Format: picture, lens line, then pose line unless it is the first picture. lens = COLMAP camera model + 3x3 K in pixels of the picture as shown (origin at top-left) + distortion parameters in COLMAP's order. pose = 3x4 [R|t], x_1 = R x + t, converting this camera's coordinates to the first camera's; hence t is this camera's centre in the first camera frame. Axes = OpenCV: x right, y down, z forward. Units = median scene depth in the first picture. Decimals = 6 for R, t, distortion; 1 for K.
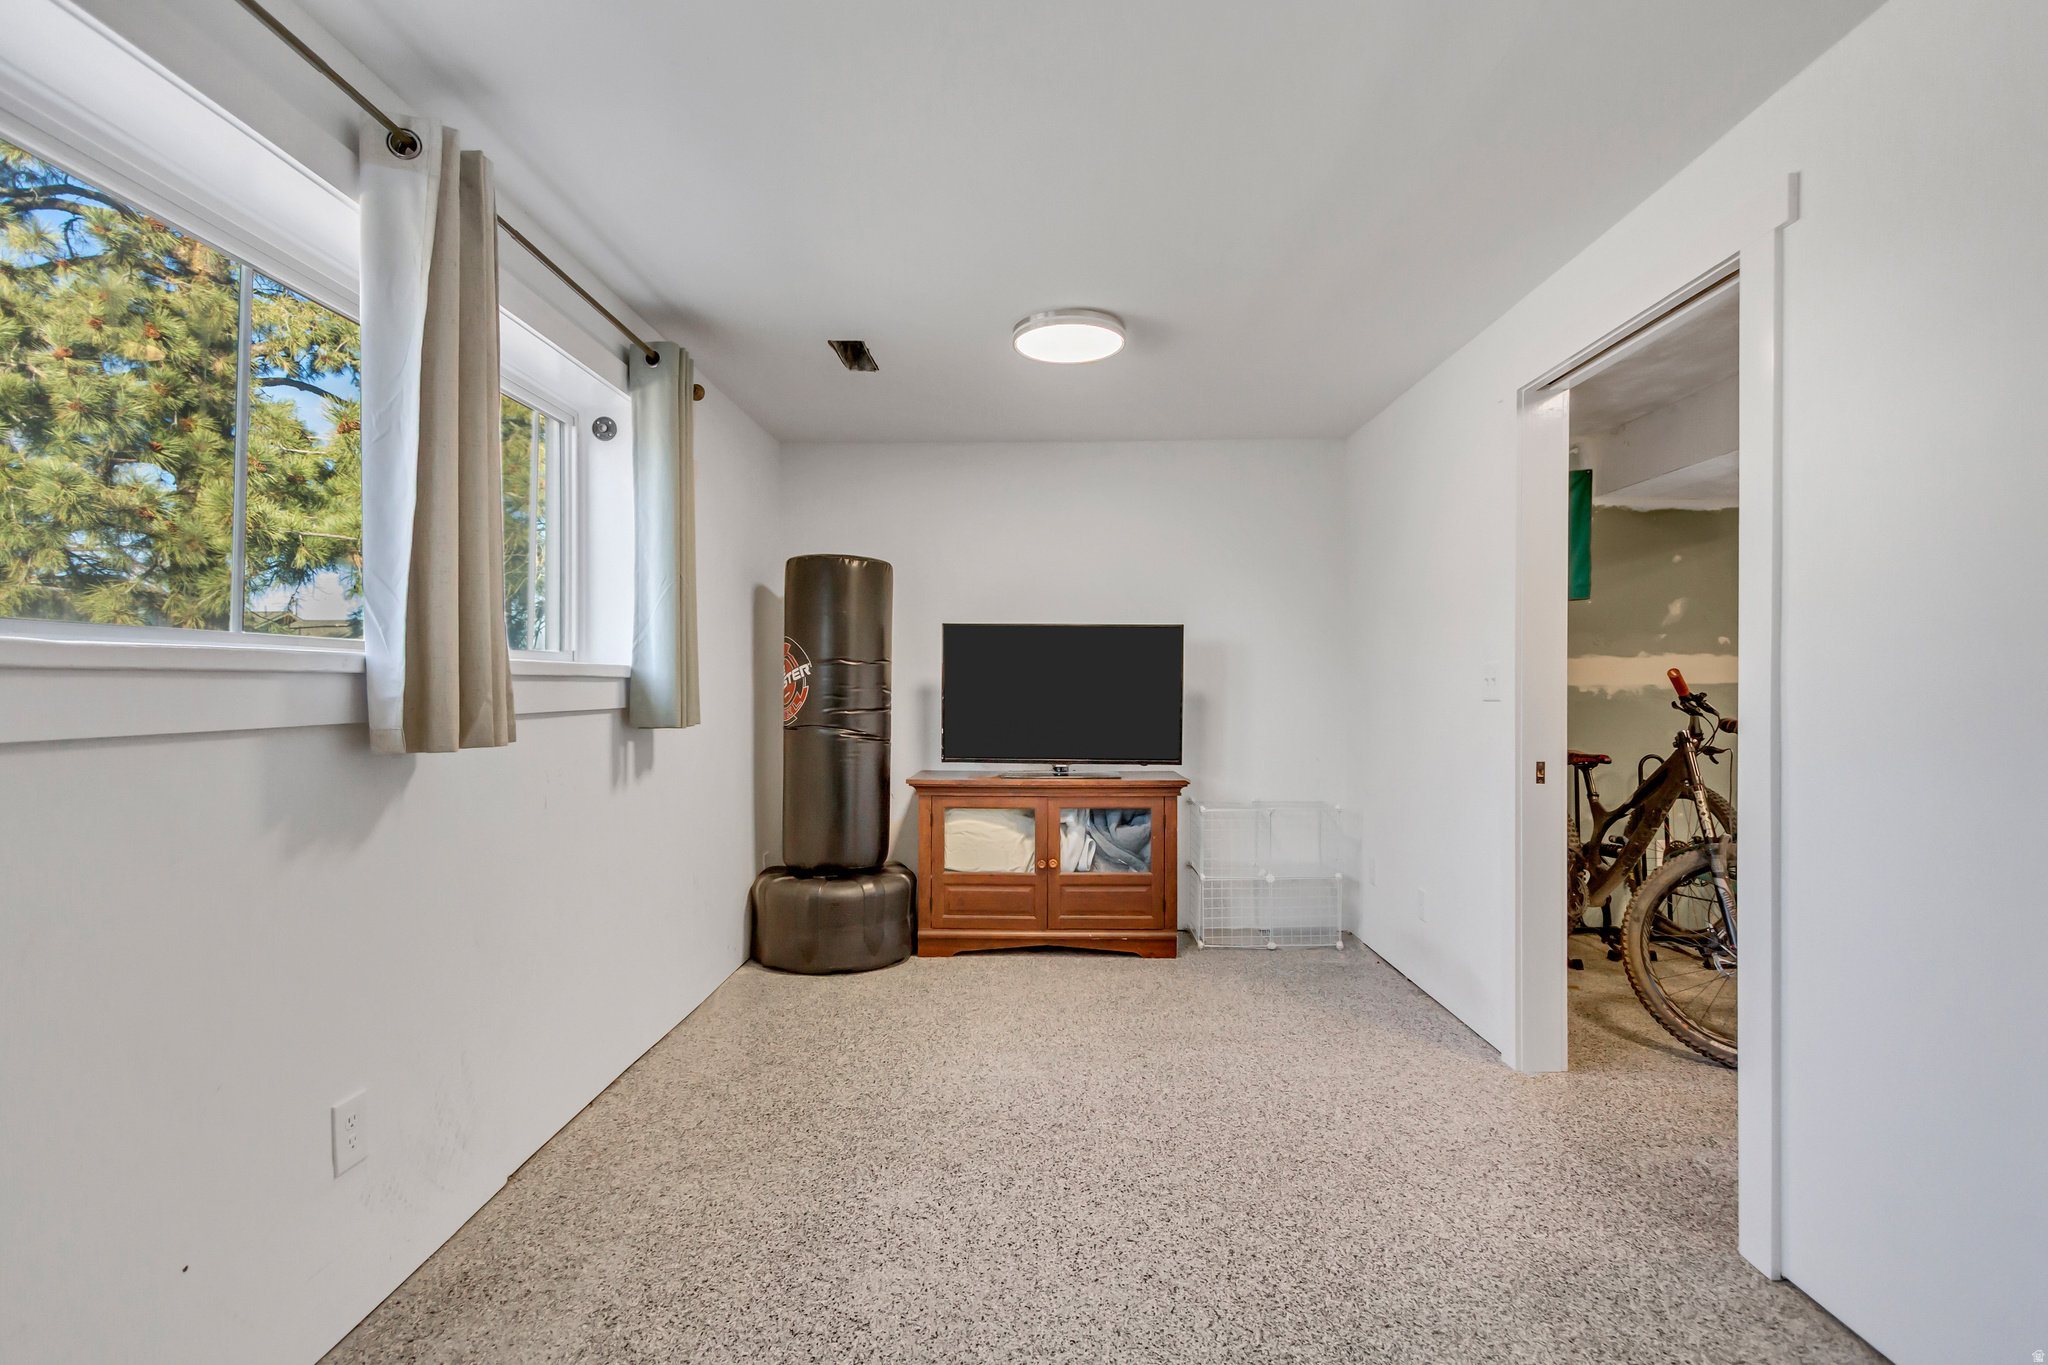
lens RADIAL K [[980.5, 0, 1026.5], [0, 980.5, 687.2], [0, 0, 1]] dist [0.001713, -0.000105]
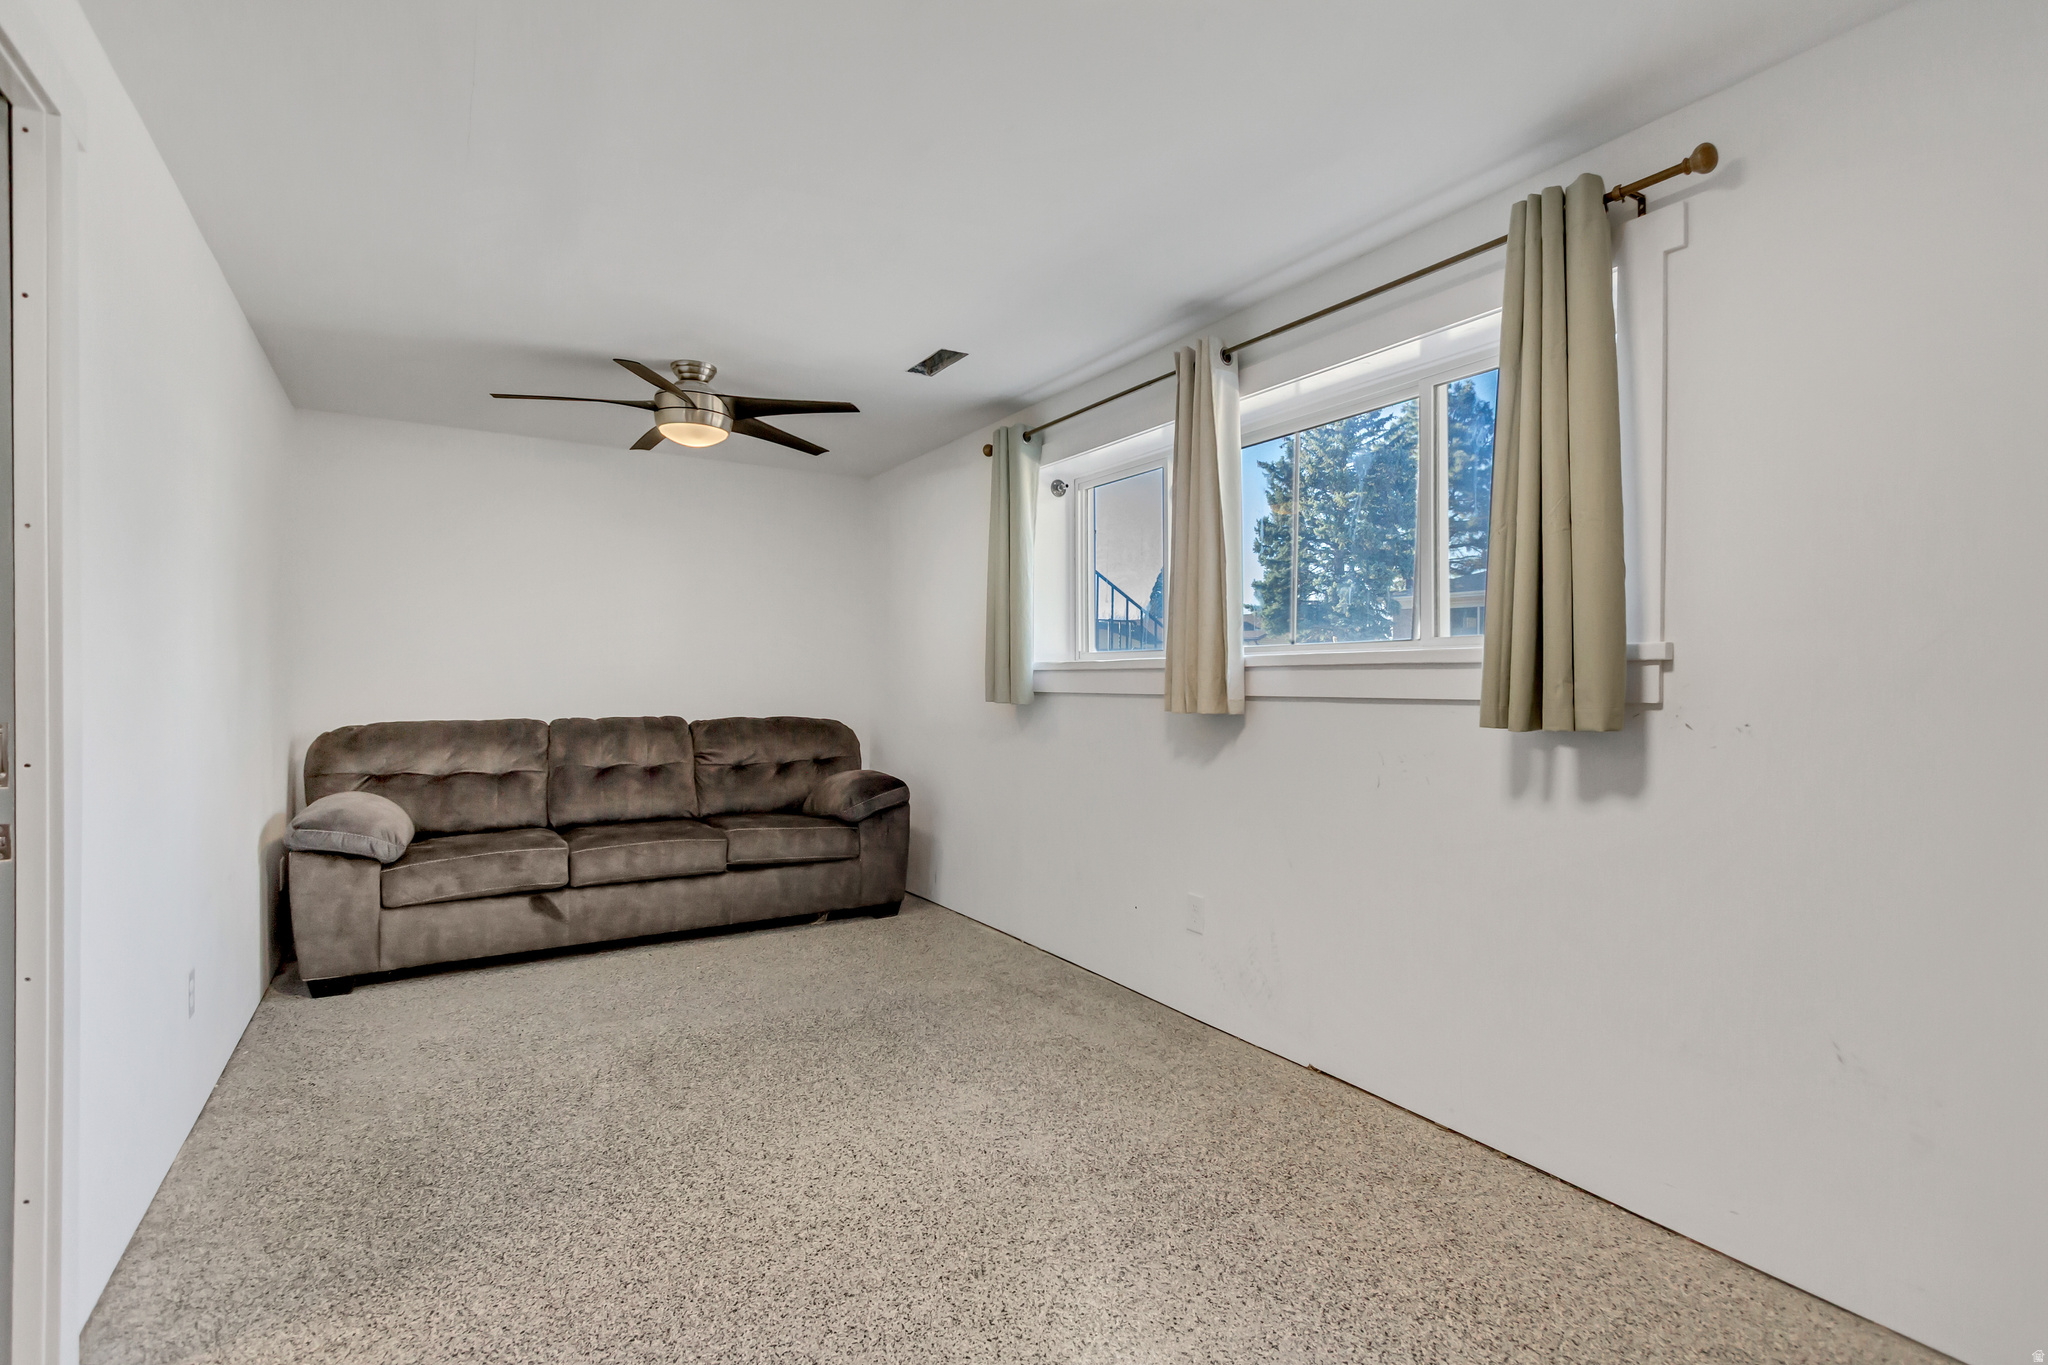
lens RADIAL K [[980.5, 0, 1025.9], [0, 980.5, 679.4], [0, 0, 1]] dist [0.001713, -0.000105]
pose [[-0.849062, 0.001798, -0.528291, 0.466941], [0.000916, 0.999998, 0.001931, 0.003233], [0.528293, 0.001156, -0.849061, 1.976112]]
